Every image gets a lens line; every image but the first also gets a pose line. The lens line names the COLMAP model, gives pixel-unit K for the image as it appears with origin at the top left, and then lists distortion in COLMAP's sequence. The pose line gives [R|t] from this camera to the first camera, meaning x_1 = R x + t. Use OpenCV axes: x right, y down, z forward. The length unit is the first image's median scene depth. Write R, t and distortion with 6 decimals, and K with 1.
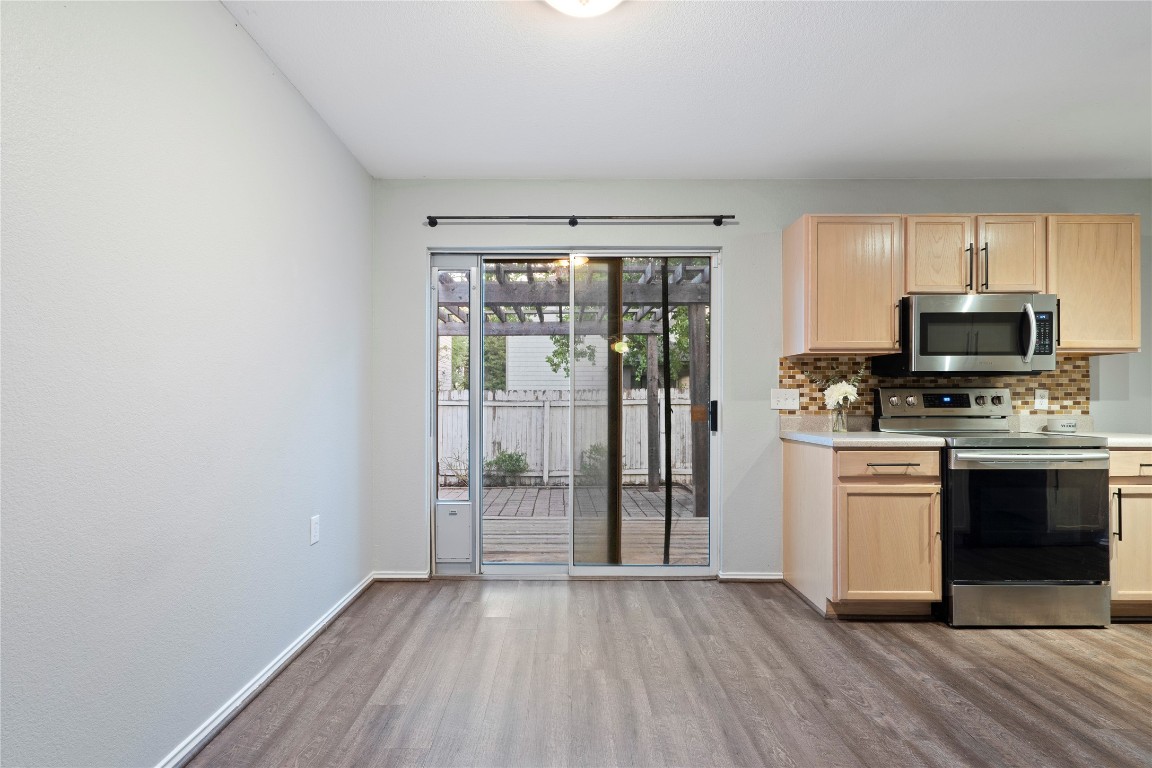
lens RADIAL K [[539.9, 0, 571.5], [0, 539.9, 386.7], [0, 0, 1]] dist [0.000902, 0.000189]
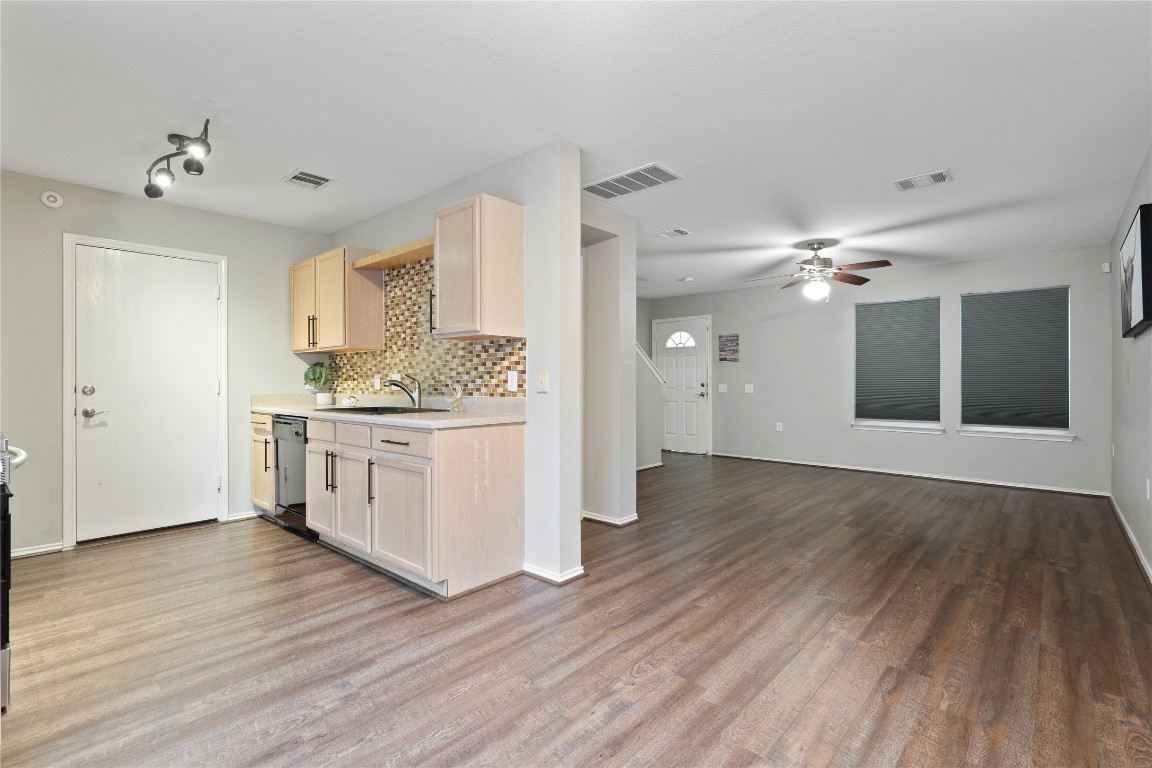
lens RADIAL K [[539.9, 0, 571.5], [0, 539.9, 386.7], [0, 0, 1]] dist [0.000902, 0.000189]
pose [[-0.739536, -0.004130, 0.673105, -0.401873], [-0.014832, 0.999838, -0.010160, 0.031882], [-0.672954, -0.017497, -0.739477, 1.363846]]
